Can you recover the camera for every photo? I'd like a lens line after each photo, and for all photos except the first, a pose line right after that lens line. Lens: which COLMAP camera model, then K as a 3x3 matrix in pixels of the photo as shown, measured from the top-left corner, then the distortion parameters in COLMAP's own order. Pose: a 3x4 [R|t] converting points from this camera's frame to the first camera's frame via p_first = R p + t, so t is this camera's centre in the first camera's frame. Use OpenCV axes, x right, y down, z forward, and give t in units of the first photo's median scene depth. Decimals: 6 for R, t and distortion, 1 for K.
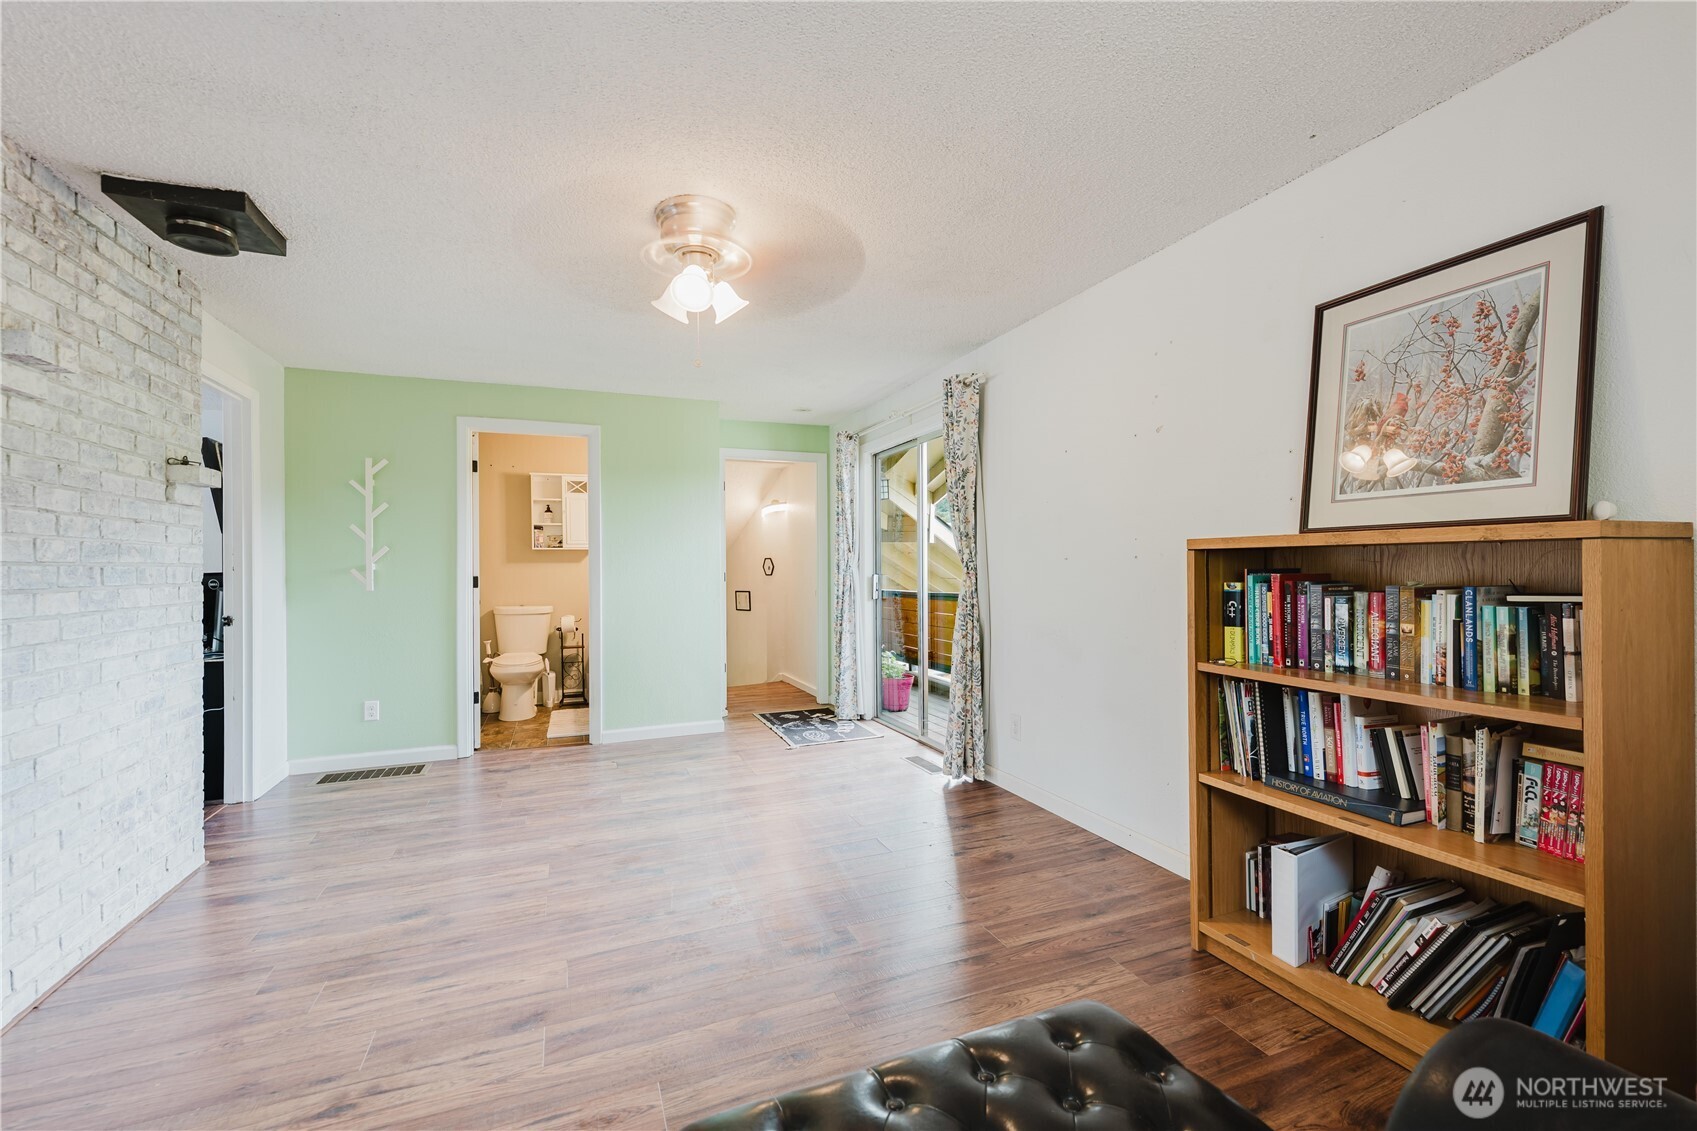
lens RADIAL K [[713.7, 0, 844.3], [0, 713.7, 562.7], [0, 0, 1]] dist [-0.000020, -0.000108]
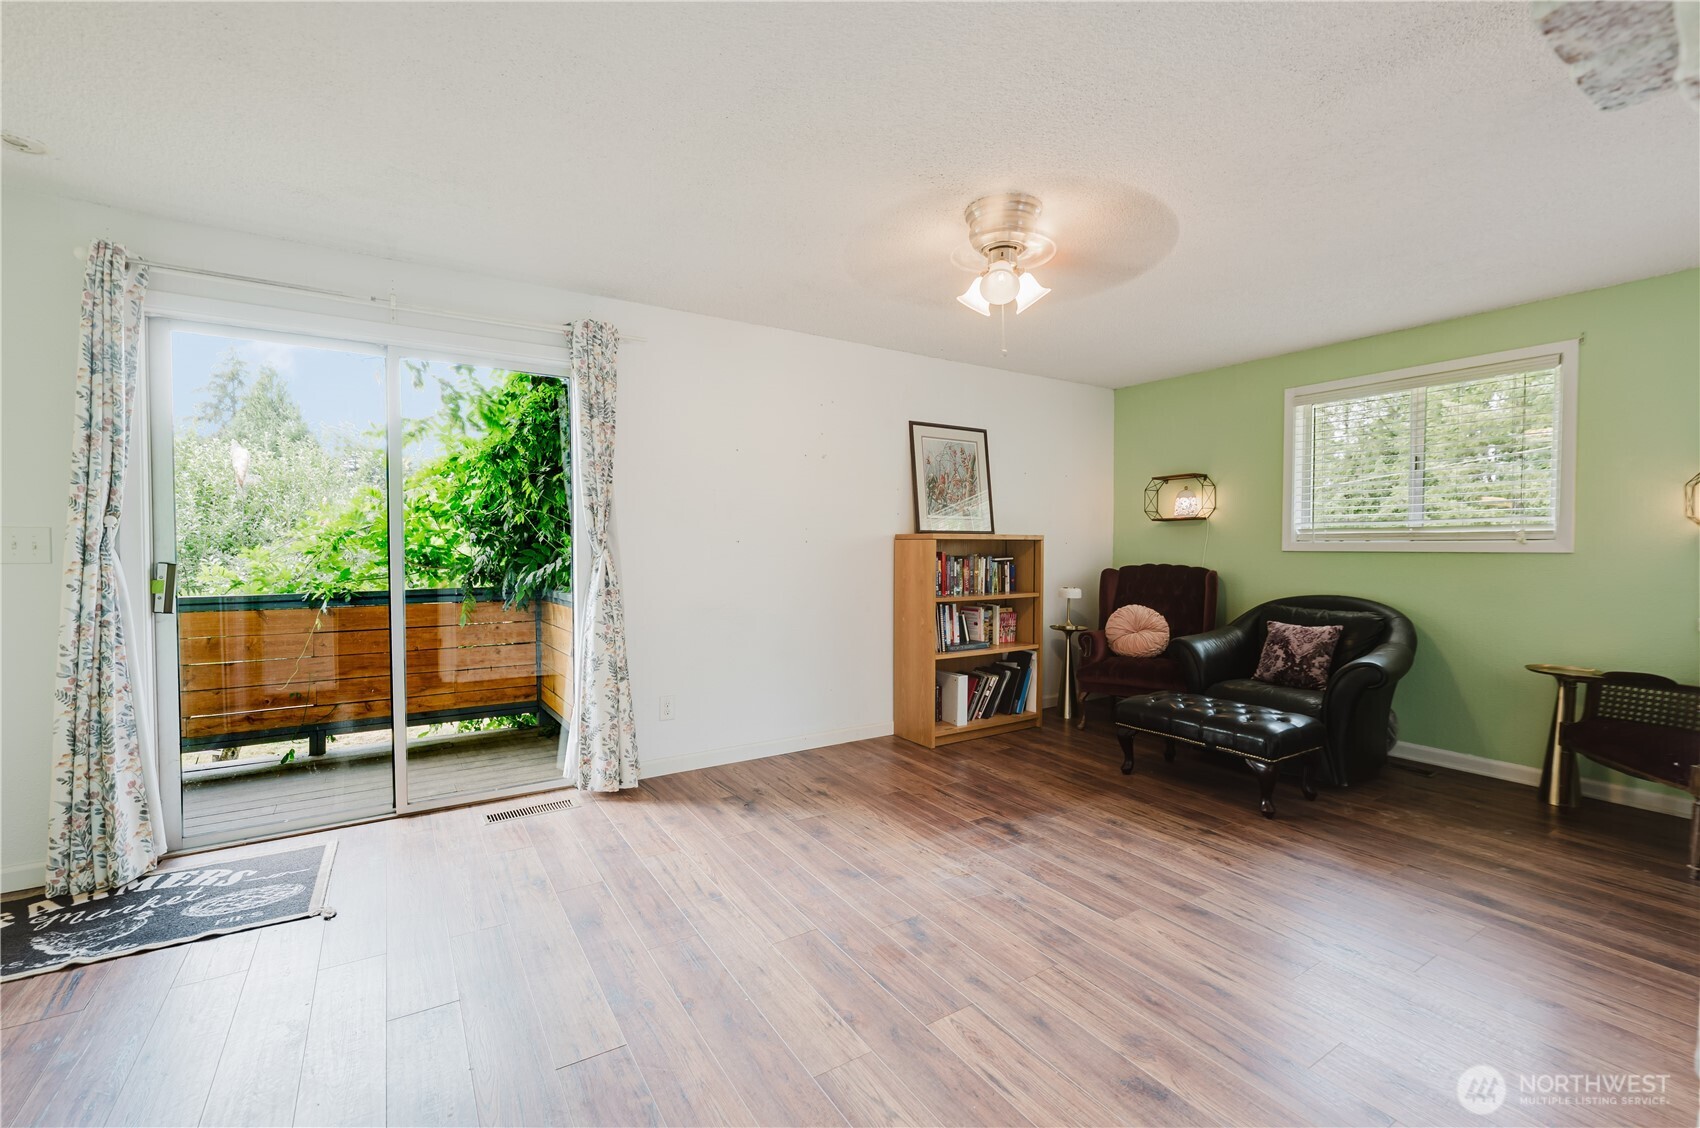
lens RADIAL K [[715.0, 0, 845.8], [0, 715.0, 561.2], [0, 0, 1]] dist [-0.000020, -0.000108]
pose [[-0.180612, -0.011470, 0.983487, -1.241117], [0.001335, 0.999928, 0.011907, 0.015427], [-0.983553, 0.003463, -0.180584, 1.454677]]
